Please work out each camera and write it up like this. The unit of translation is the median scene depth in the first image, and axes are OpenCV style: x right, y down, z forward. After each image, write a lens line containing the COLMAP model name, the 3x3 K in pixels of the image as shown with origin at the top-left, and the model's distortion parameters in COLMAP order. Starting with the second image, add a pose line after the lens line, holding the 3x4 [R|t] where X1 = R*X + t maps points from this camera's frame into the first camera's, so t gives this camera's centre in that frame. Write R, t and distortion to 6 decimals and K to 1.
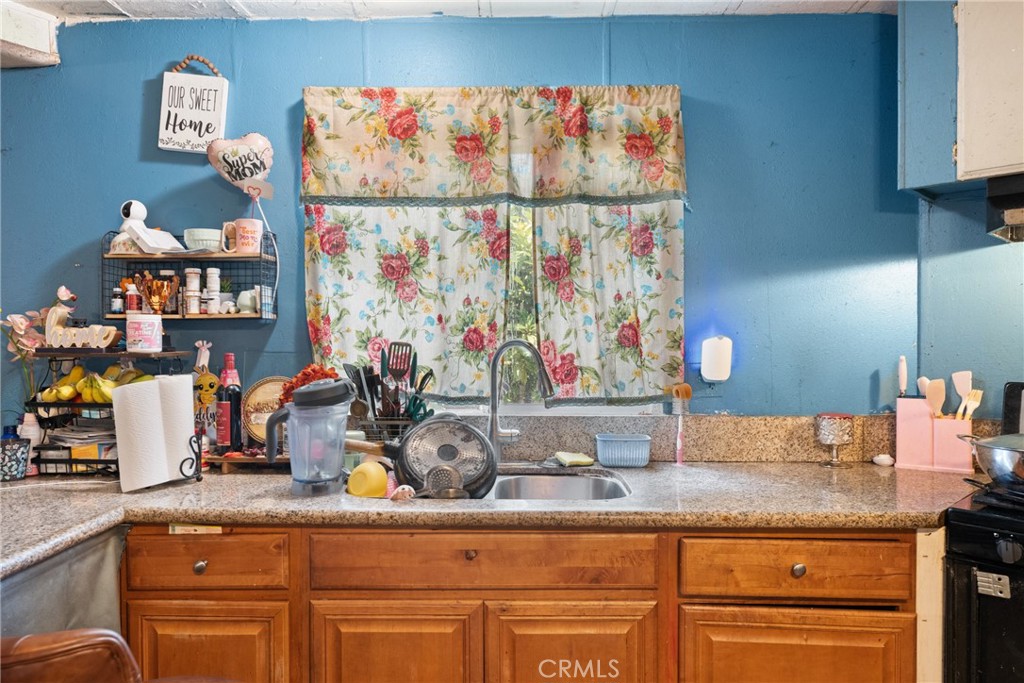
lens RADIAL K [[669.2, 0, 514.1], [0, 669.2, 347.2], [0, 0, 1]] dist [-0.000172, -0.006005]
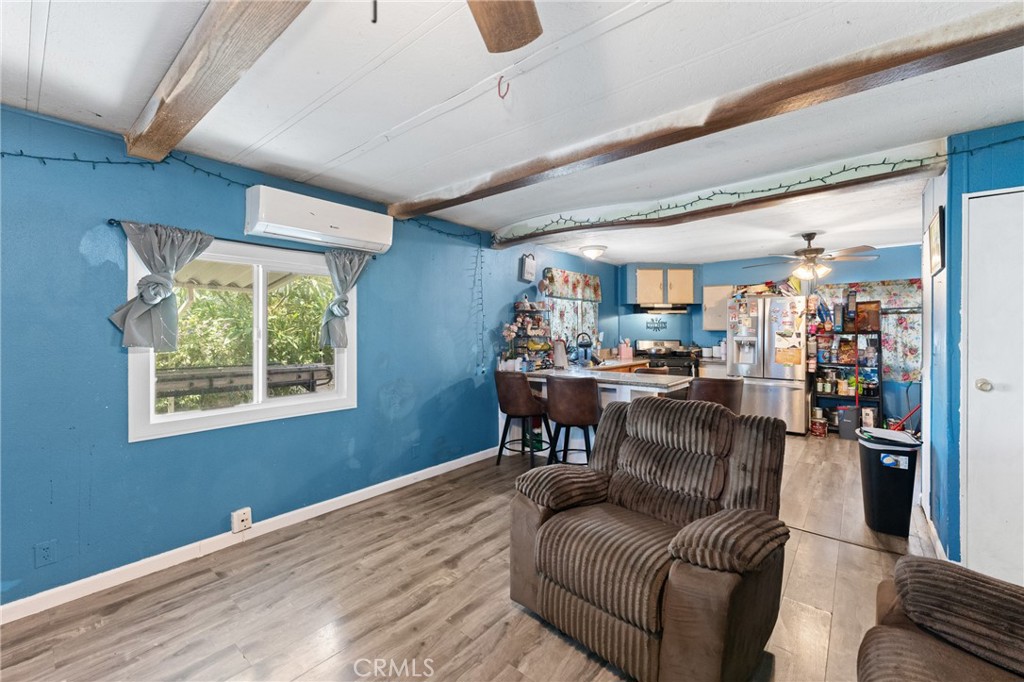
lens RADIAL K [[409.4, 0, 512.3], [0, 409.4, 332.0], [0, 0, 1]] dist [-0.008311, -0.000421]
pose [[0.625591, -0.006253, 0.780126, -2.276720], [0.011222, 0.999937, -0.000984, -0.016431], [-0.780070, 0.009371, 0.625622, -0.293432]]
